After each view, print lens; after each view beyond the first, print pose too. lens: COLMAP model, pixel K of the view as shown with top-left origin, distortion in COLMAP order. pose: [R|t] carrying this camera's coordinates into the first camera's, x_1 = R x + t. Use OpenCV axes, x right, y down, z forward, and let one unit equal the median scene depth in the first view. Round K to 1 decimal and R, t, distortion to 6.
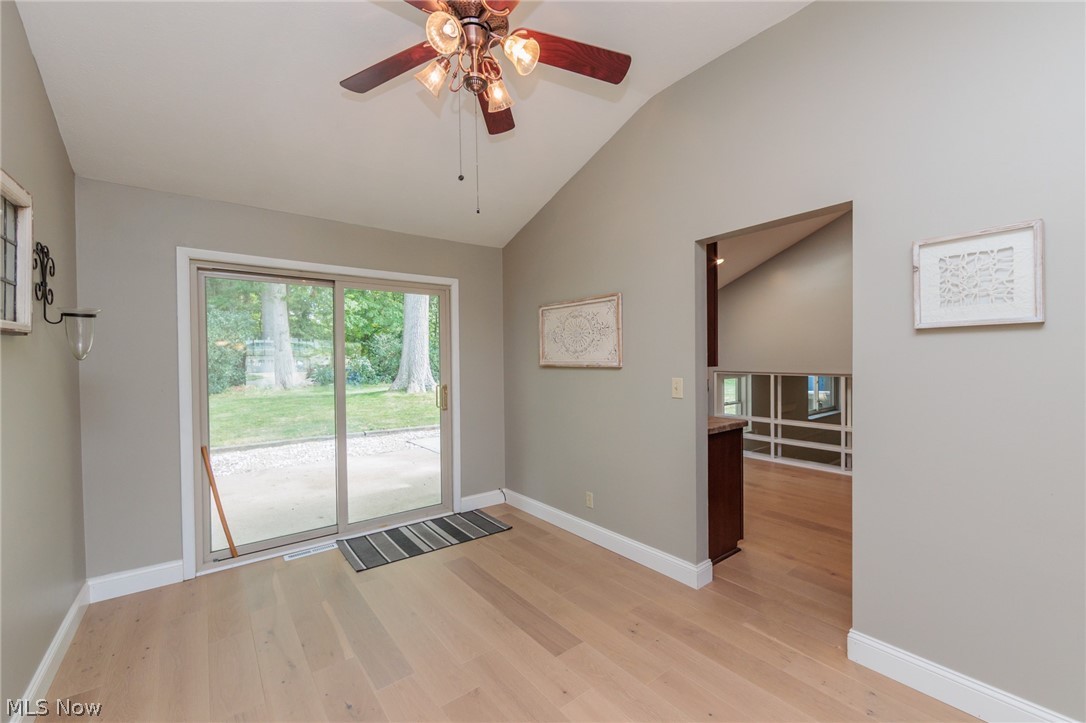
lens RADIAL K [[437.9, 0, 545.0], [0, 437.9, 362.0], [0, 0, 1]] dist [-0.001808, -0.000647]
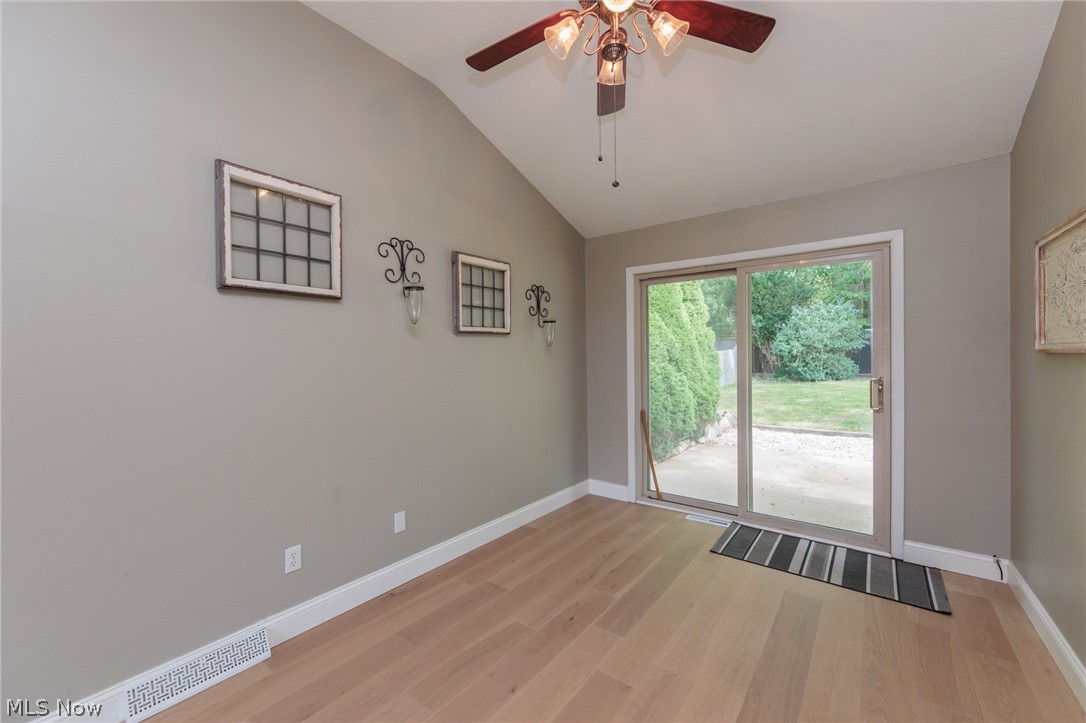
lens RADIAL K [[430.5, 0, 554.3], [0, 430.5, 358.8], [0, 0, 1]] dist [-0.002369, -0.000443]
pose [[0.269277, 0.013853, -0.962963, 0.379657], [-0.000486, 0.999898, 0.014248, 0.011429], [0.963063, -0.003369, 0.269256, 0.325401]]
